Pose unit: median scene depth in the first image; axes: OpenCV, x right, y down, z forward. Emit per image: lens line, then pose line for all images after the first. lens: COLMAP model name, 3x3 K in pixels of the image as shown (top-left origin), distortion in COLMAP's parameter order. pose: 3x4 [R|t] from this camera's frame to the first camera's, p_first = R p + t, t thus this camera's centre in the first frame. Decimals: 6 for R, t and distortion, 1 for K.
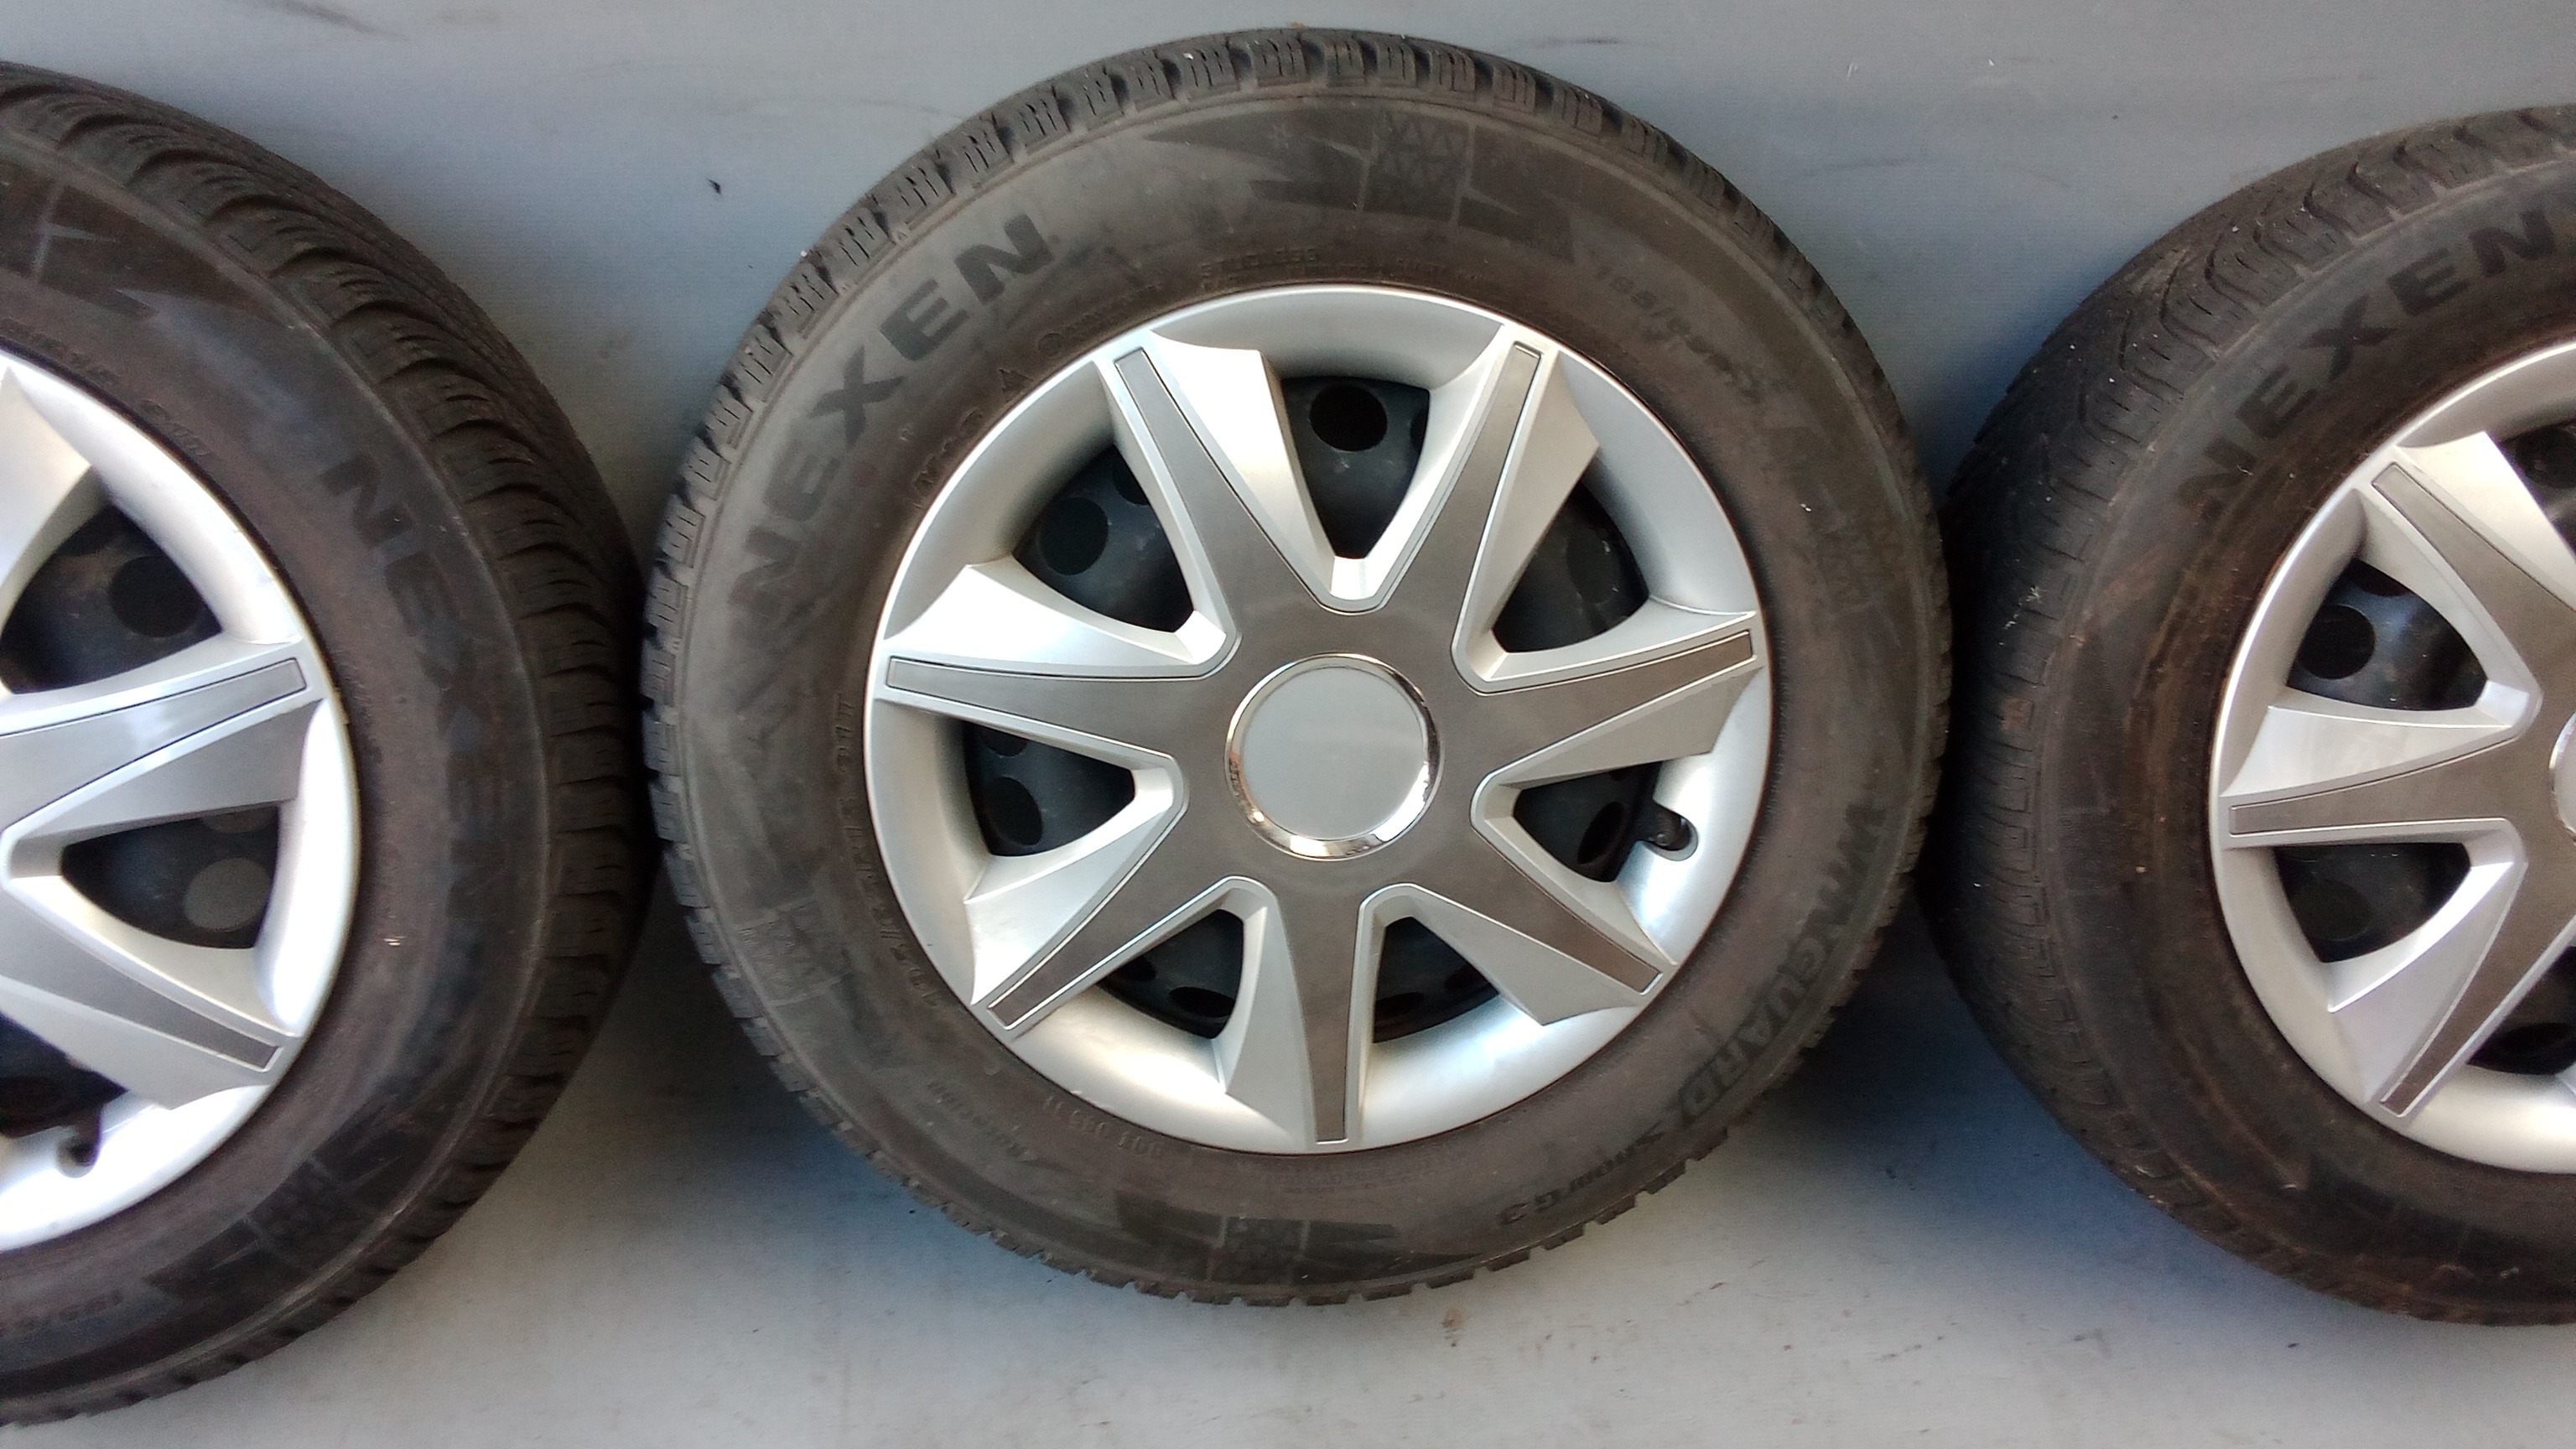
lens RADIAL K [[2038.9, 0, 1334.8], [0, 2038.9, 727.1], [0, 0, 1]] dist [0.066048, -0.110386]
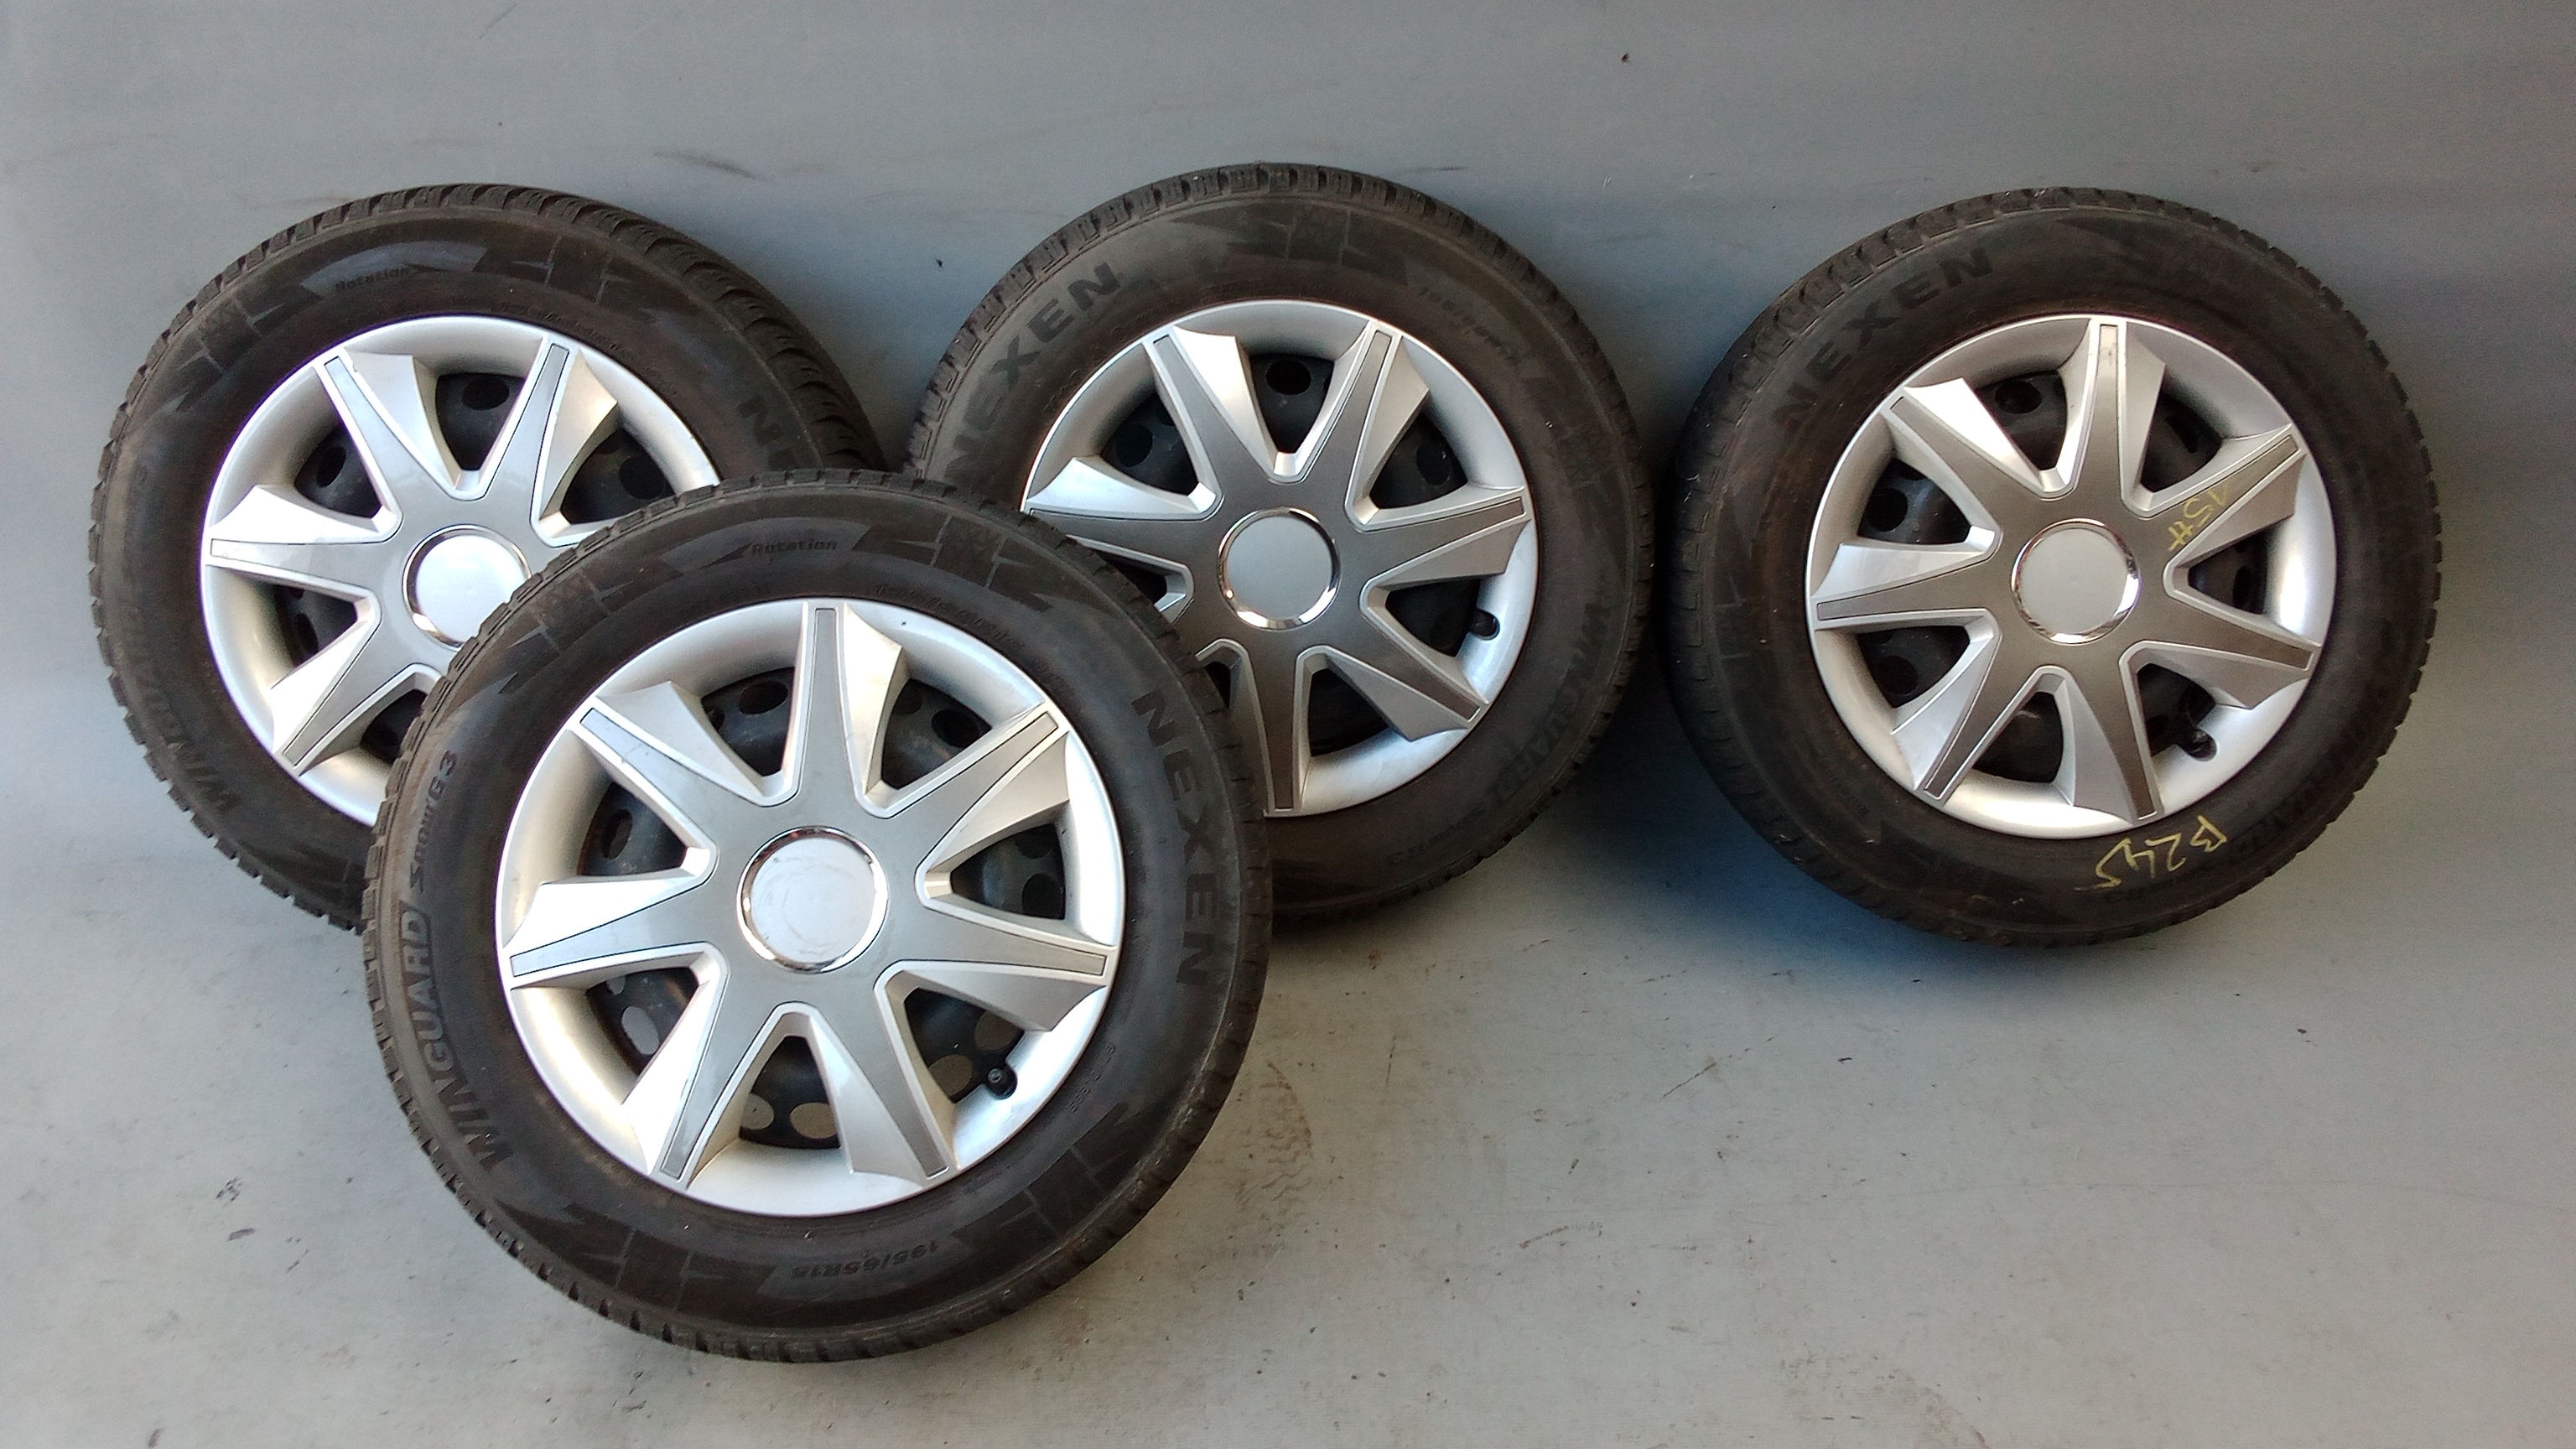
lens RADIAL K [[2030.2, 0, 1288.0], [0, 2030.2, 724.5], [0, 0, 1]] dist [0.054144, -0.101251]
pose [[0.996745, -0.003607, -0.080536, 0.146335], [-0.002285, 0.997333, -0.072947, 0.273531], [0.080585, 0.072894, 0.994079, -0.718765]]
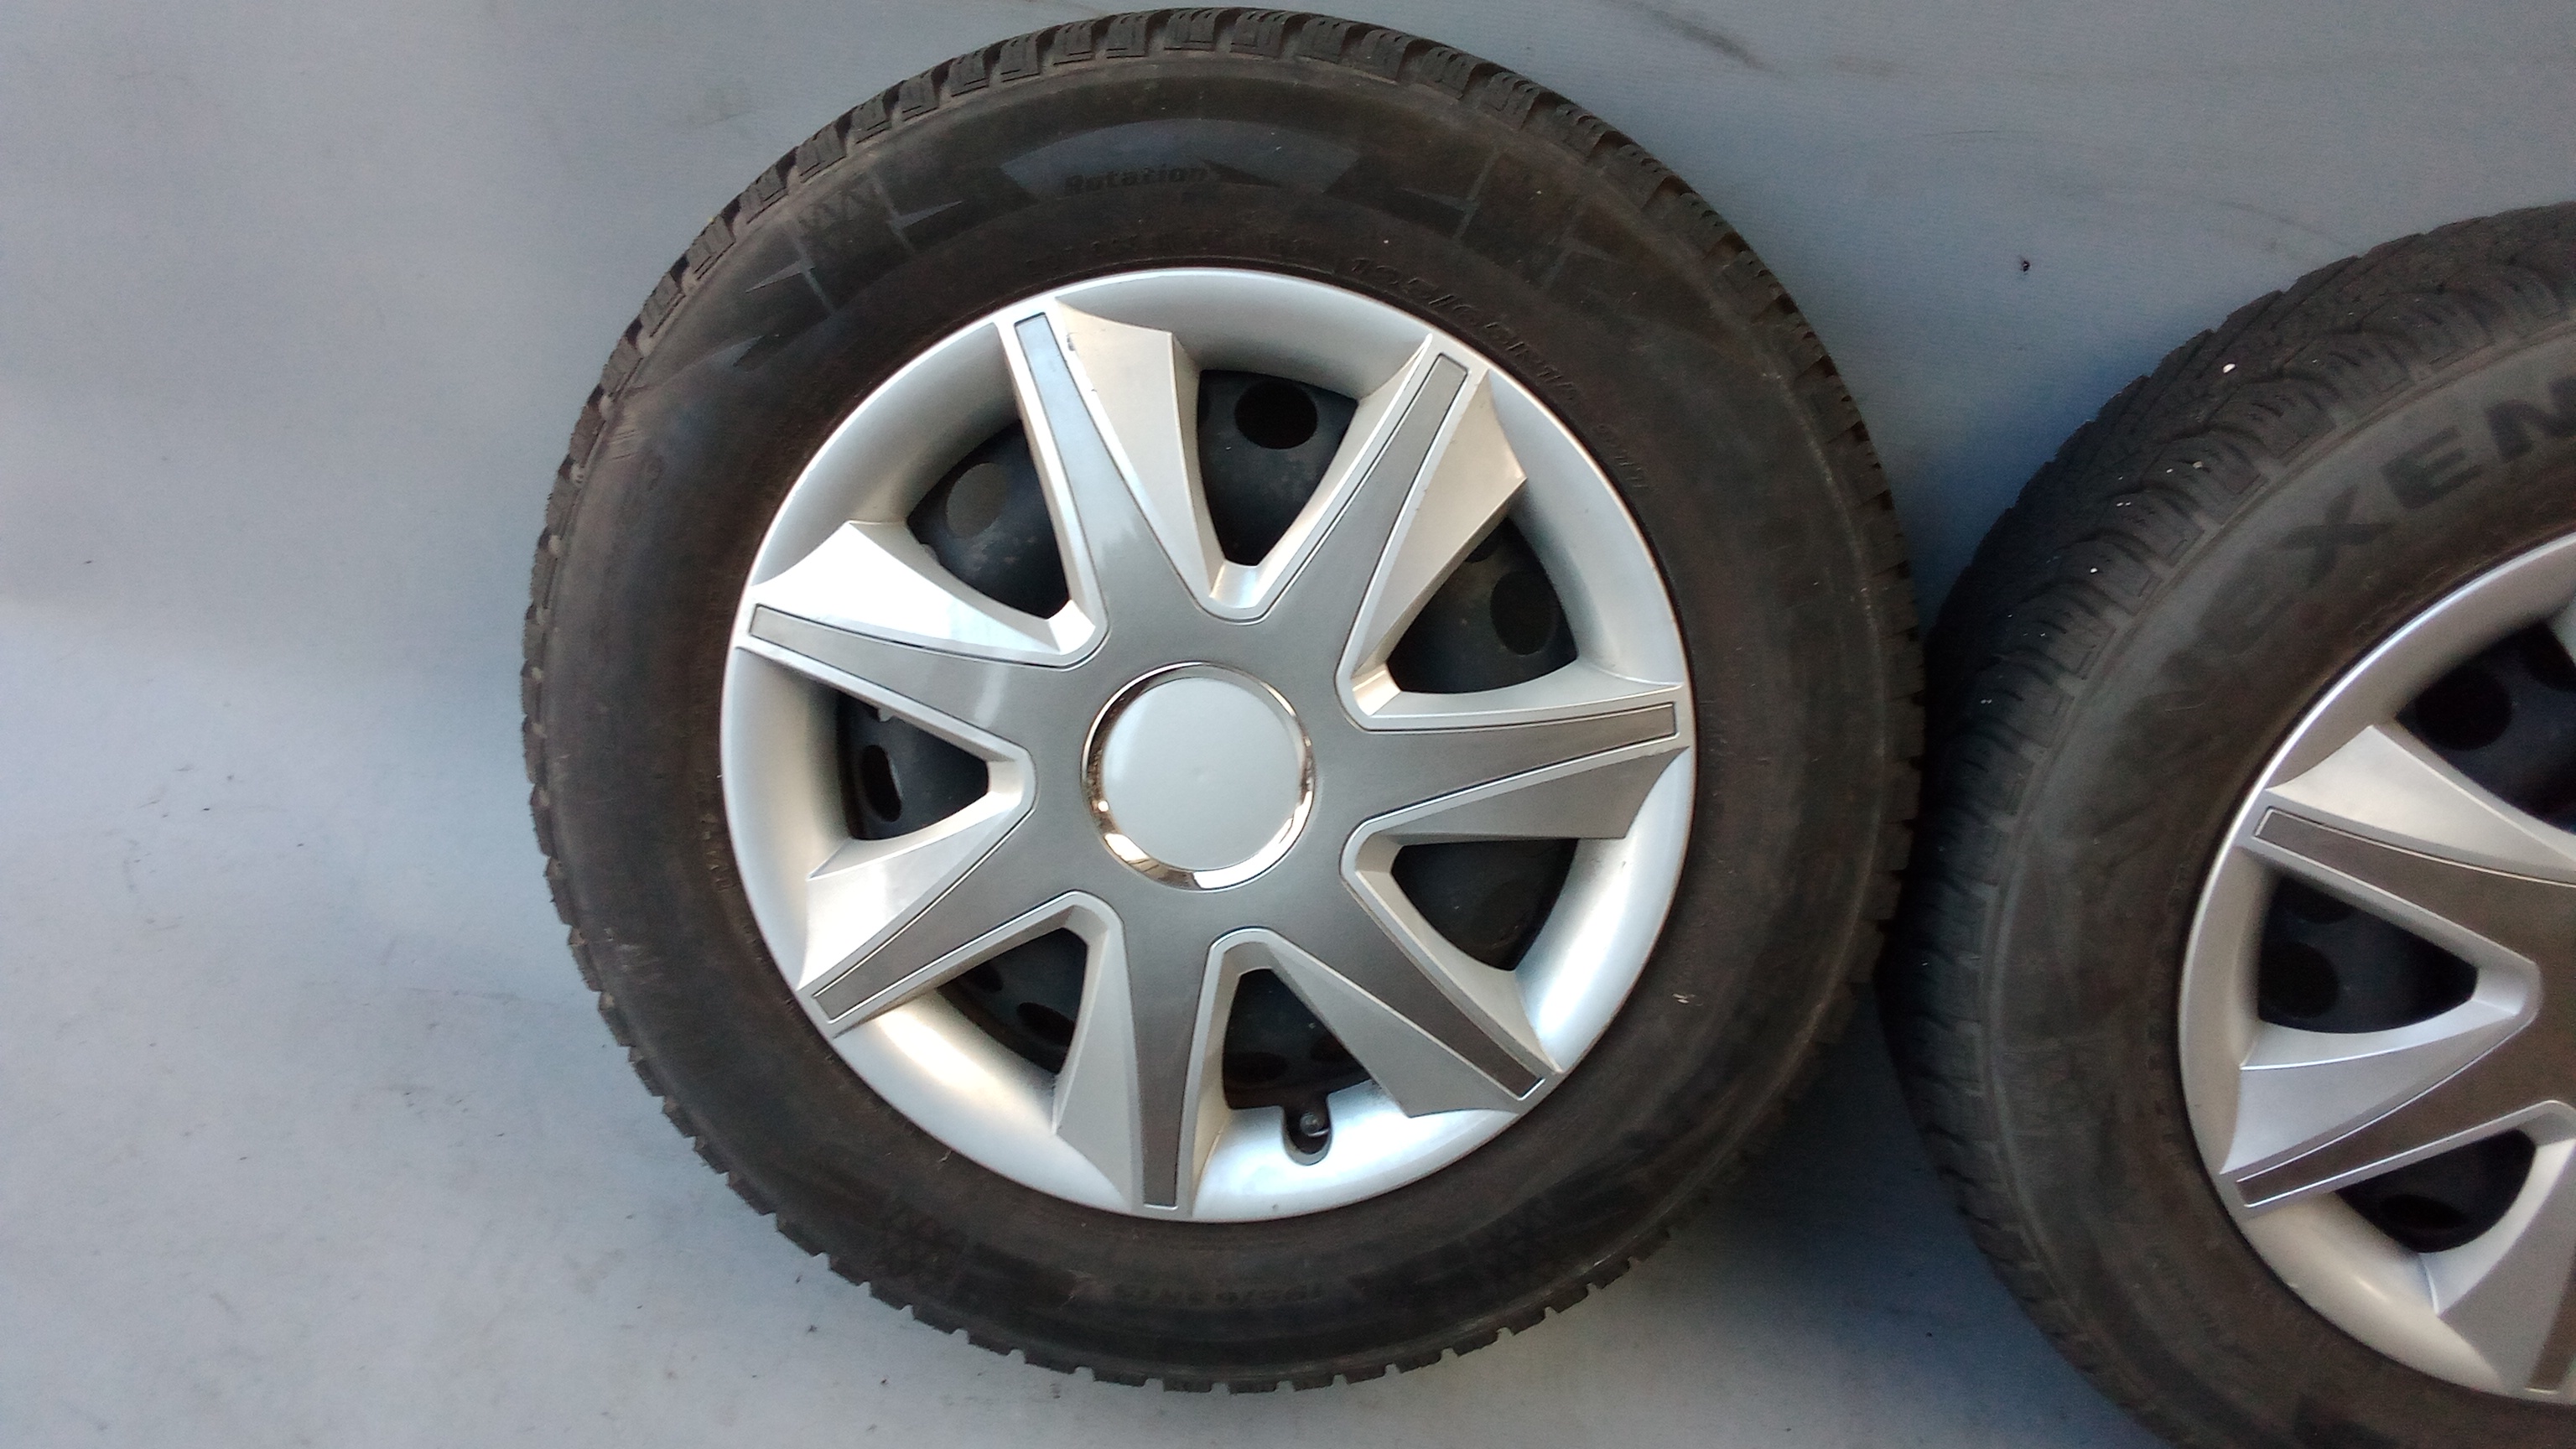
lens RADIAL K [[2105.3, 0, 1288.0], [0, 2105.3, 724.5], [0, 0, 1]] dist [-0.005236, -0.004778]
pose [[0.972434, 0.177052, -0.151736, -0.491876], [-0.177777, 0.984031, 0.008888, 0.000169], [0.150887, 0.018332, 0.988381, -0.019866]]
